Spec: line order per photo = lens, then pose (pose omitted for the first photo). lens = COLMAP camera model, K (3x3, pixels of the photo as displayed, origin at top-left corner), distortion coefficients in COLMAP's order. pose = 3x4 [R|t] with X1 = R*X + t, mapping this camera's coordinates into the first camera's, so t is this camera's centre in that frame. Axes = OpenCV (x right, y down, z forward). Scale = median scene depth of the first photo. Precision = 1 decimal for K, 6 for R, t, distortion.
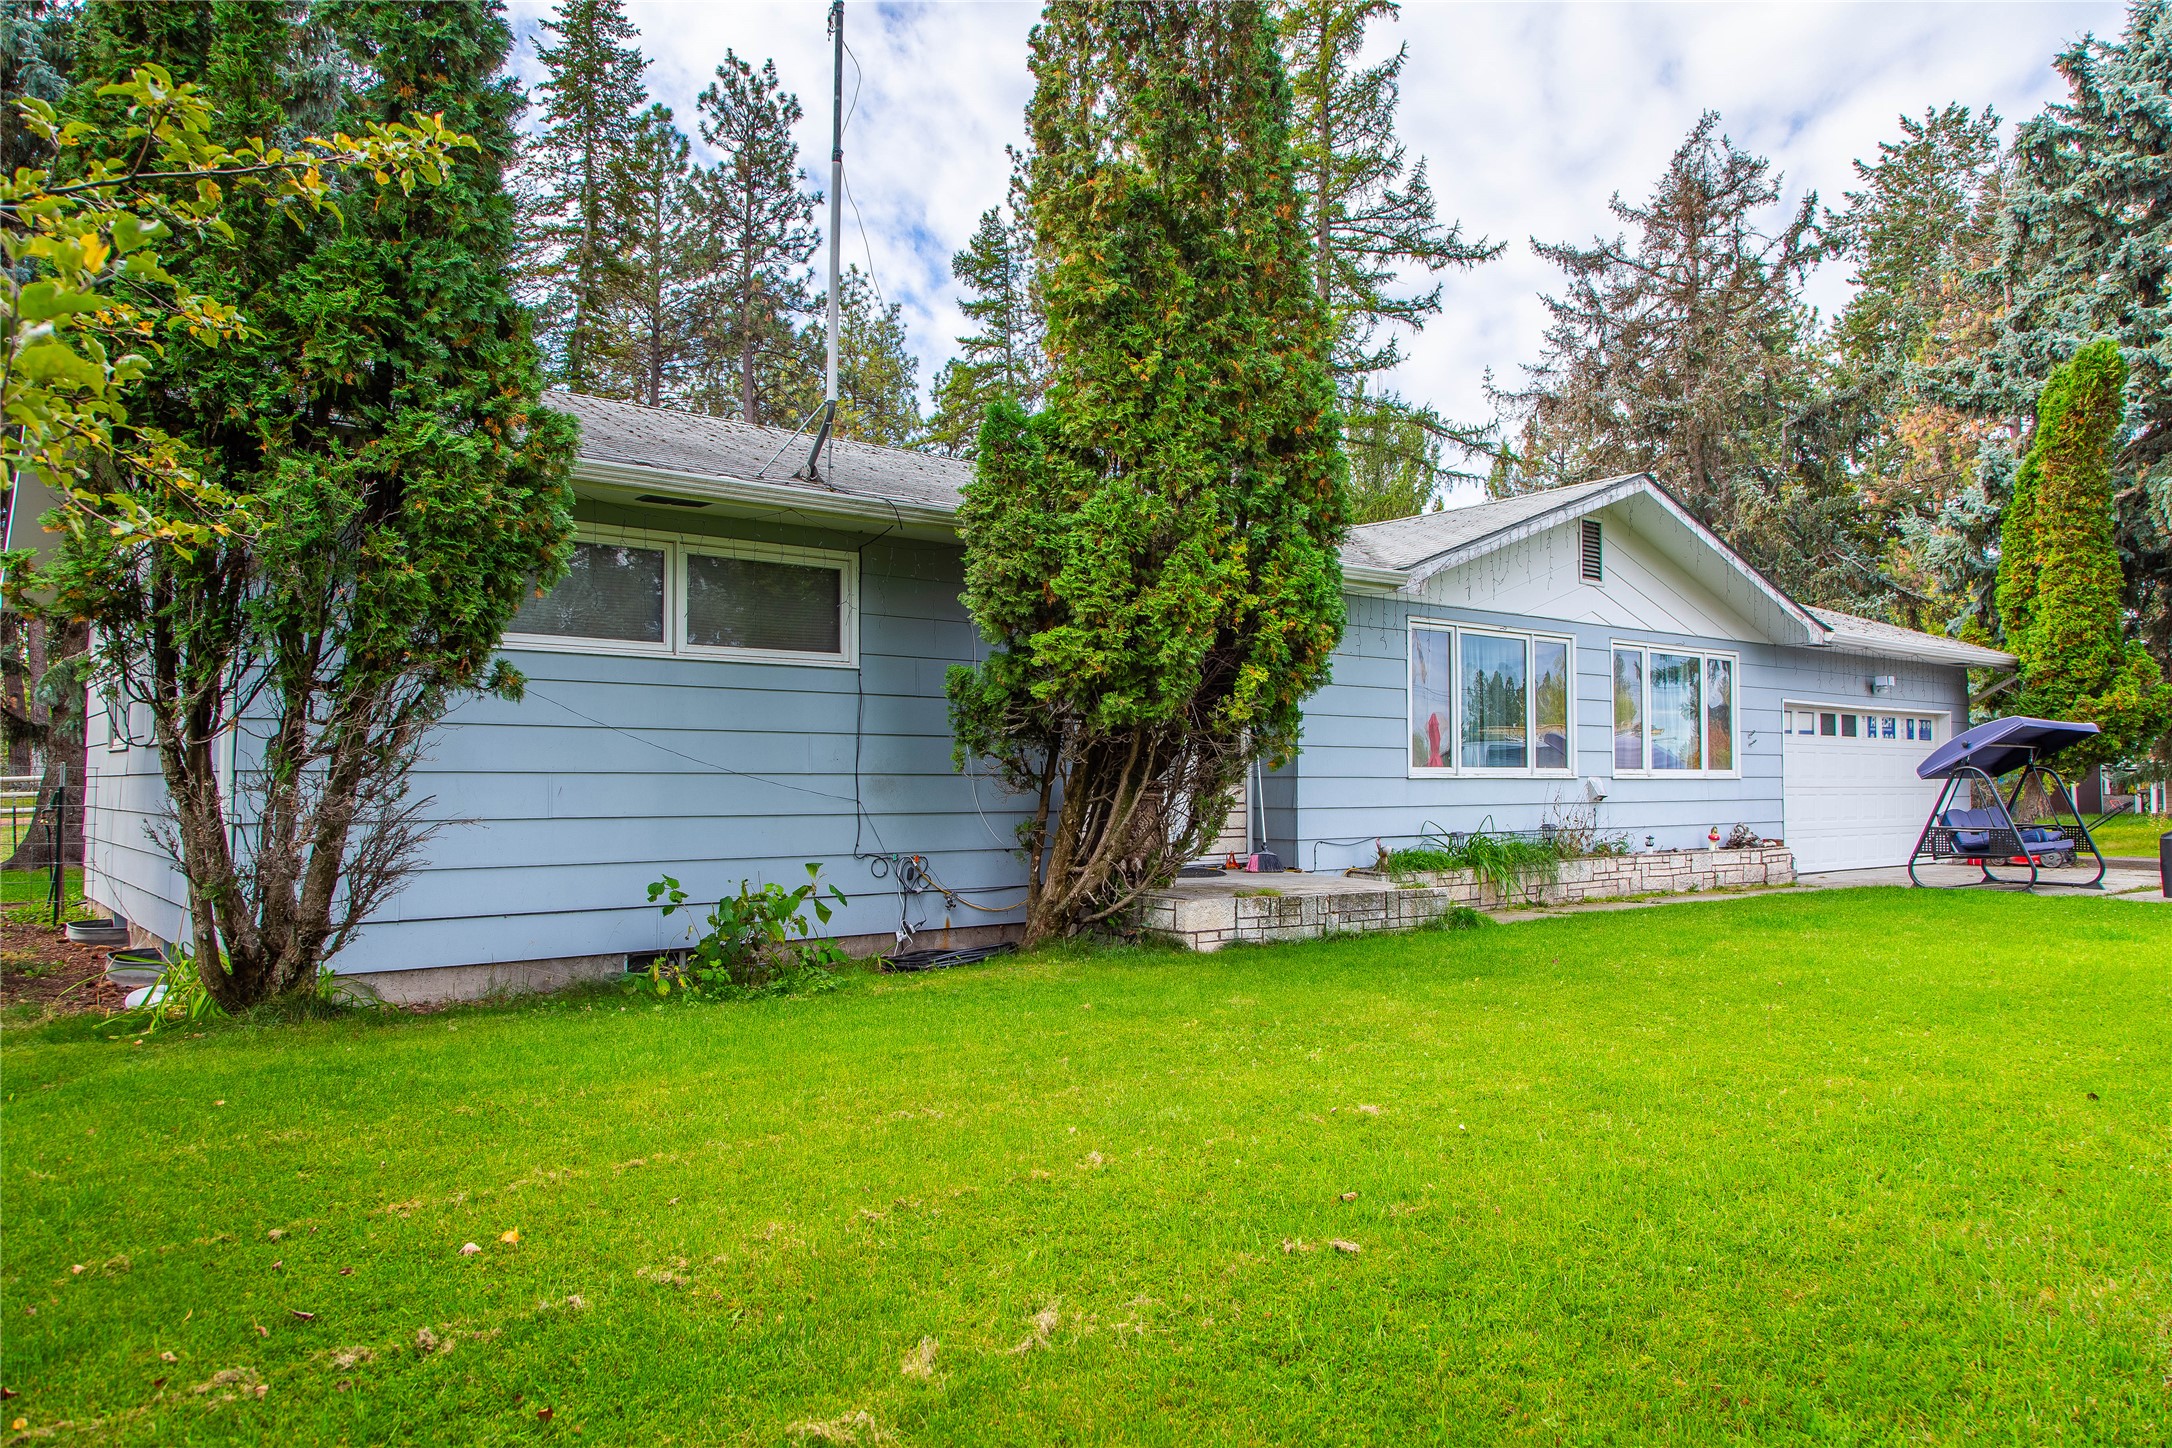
lens RADIAL K [[1448.0, 0, 1086.8], [0, 1448.0, 697.0], [0, 0, 1]] dist [0.010500, 0.006278]
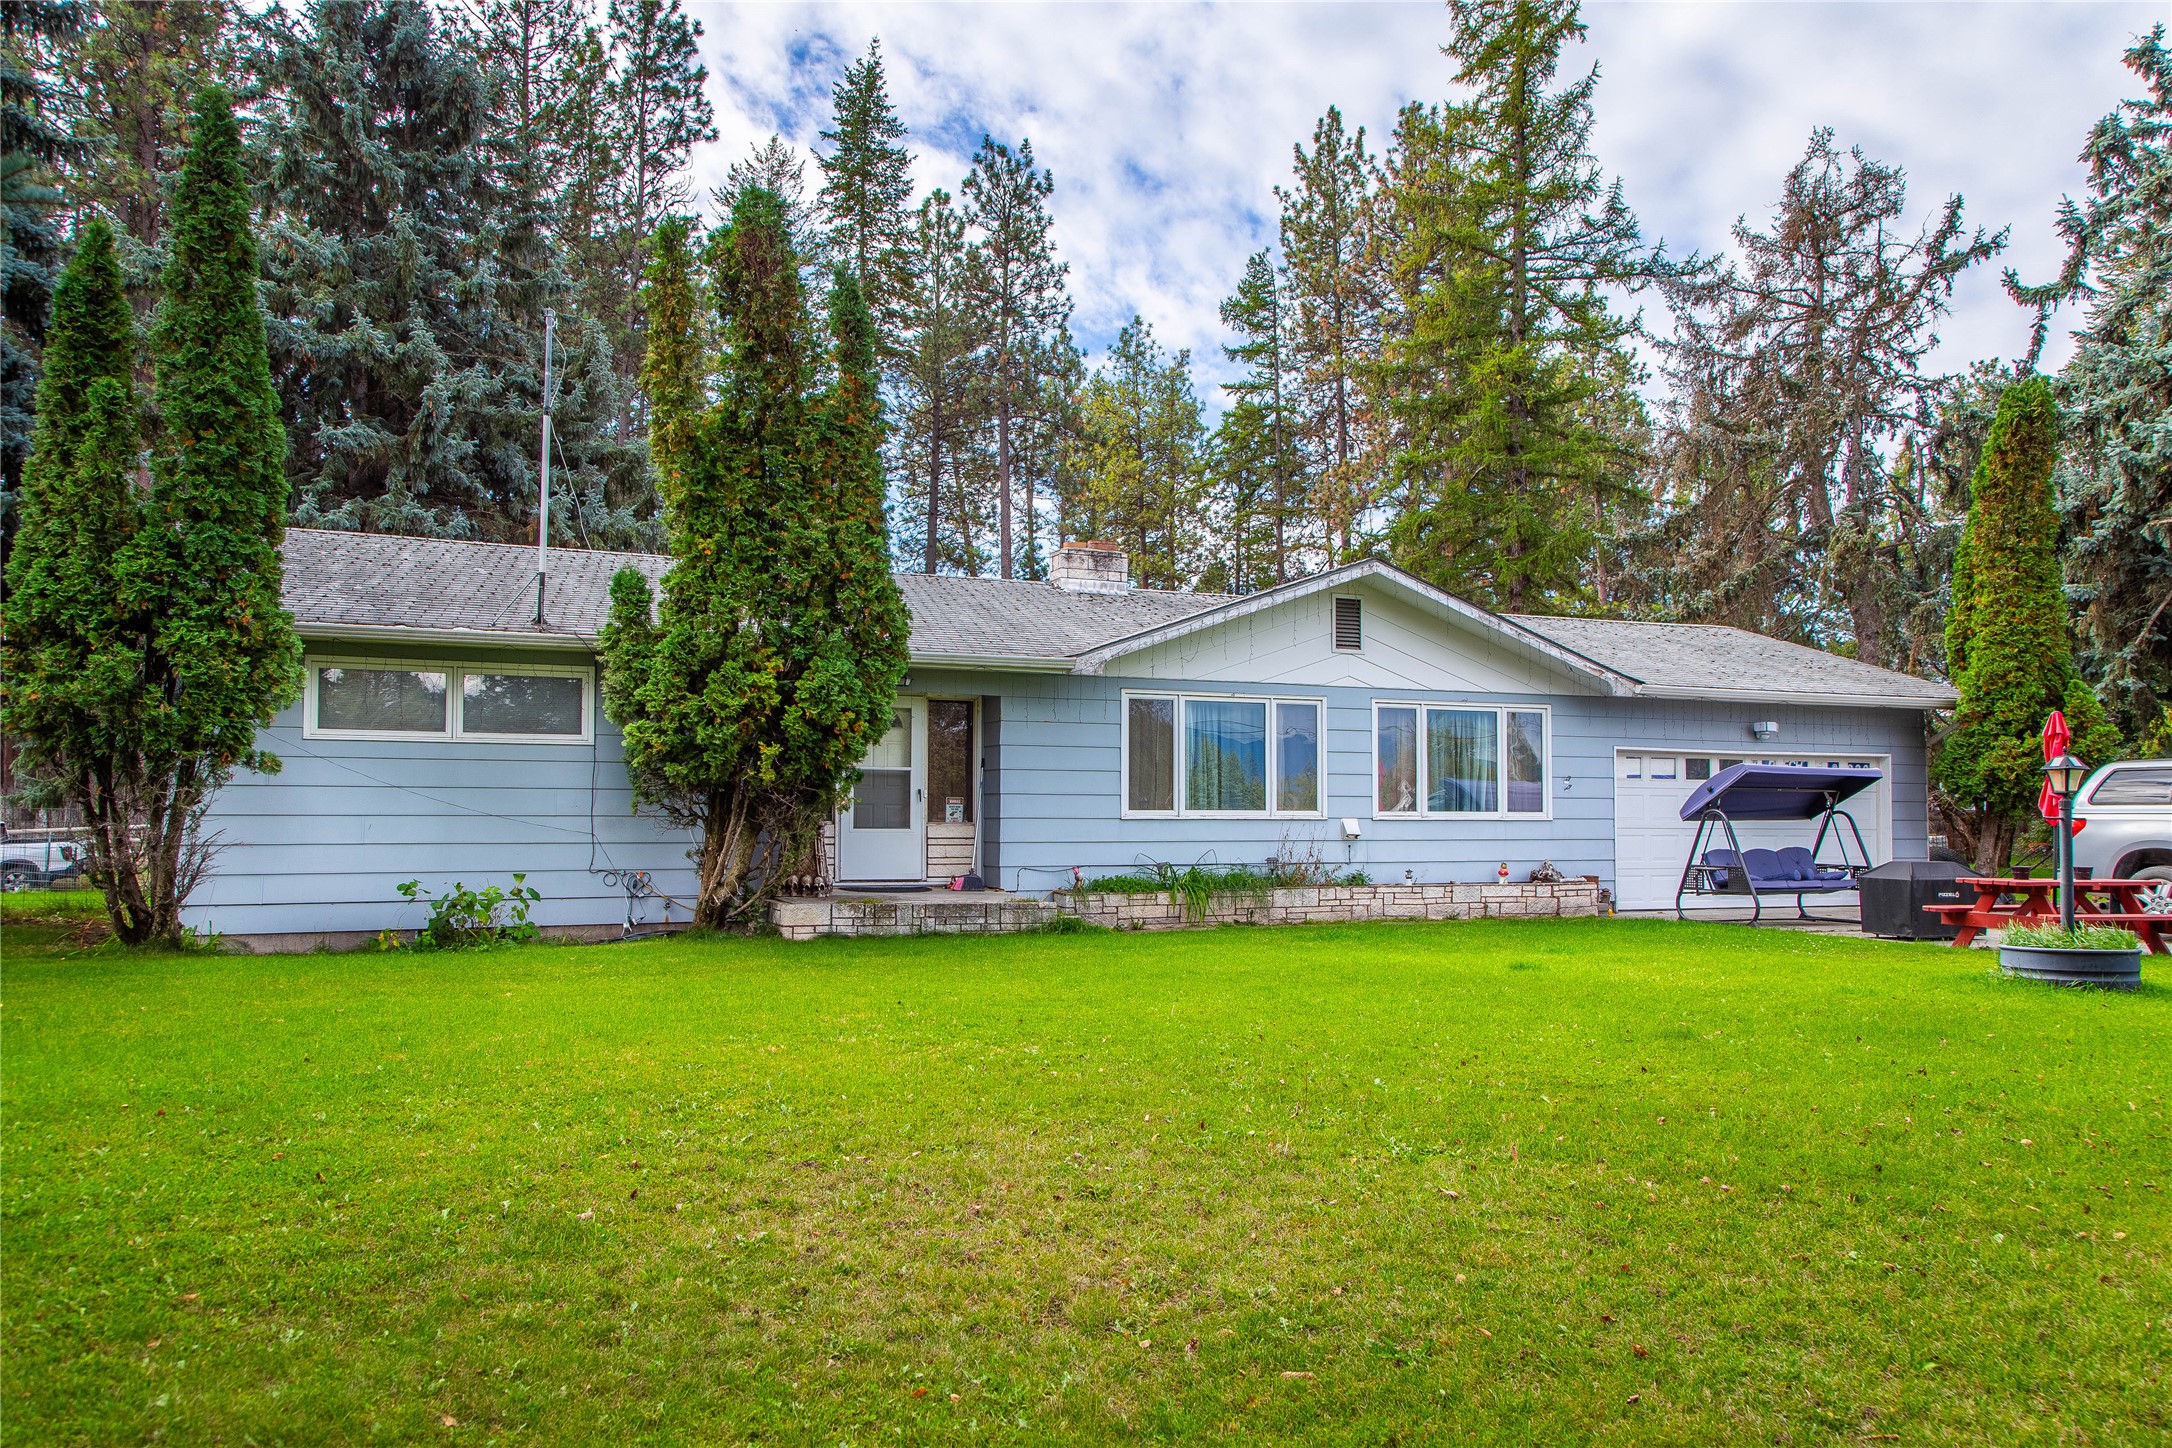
lens RADIAL K [[1519.1, 0, 1086.0], [0, 1519.1, 724.0], [0, 0, 1]] dist [0.037671, -0.004415]
pose [[0.962025, -0.014920, -0.272553, 0.224478], [0.013414, 0.999883, -0.007389, -0.006705], [0.272632, 0.003452, 0.962112, -0.108766]]
